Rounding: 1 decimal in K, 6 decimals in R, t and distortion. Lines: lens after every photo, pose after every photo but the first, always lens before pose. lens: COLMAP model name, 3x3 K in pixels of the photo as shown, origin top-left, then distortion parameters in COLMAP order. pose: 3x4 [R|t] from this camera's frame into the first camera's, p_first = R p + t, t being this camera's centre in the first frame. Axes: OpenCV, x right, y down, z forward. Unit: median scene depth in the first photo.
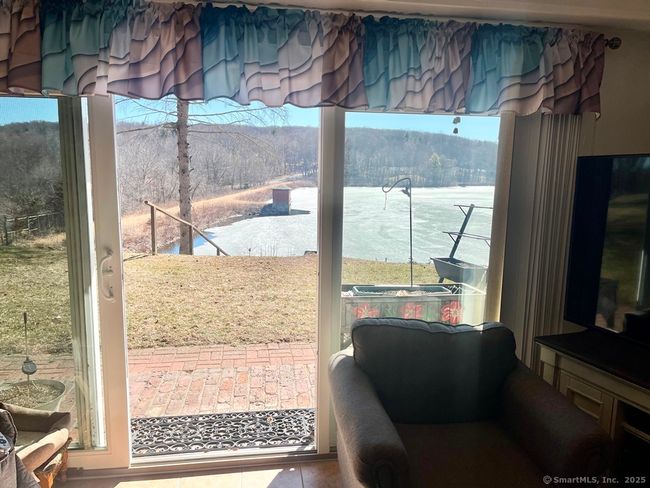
lens RADIAL K [[531.3, 0, 325.0], [0, 531.3, 244.0], [0, 0, 1]] dist [0.091390, -0.128554]
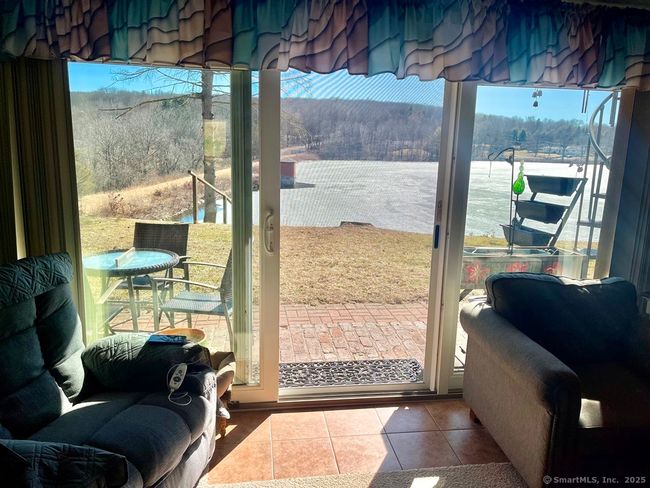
lens RADIAL K [[531.3, 0, 325.0], [0, 531.3, 244.0], [0, 0, 1]] dist [0.091390, -0.128554]
pose [[0.999937, 0.011084, 0.001758, -0.293607], [-0.011157, 0.998737, 0.048988, 0.027827], [-0.001213, -0.049004, 0.998798, -0.120056]]
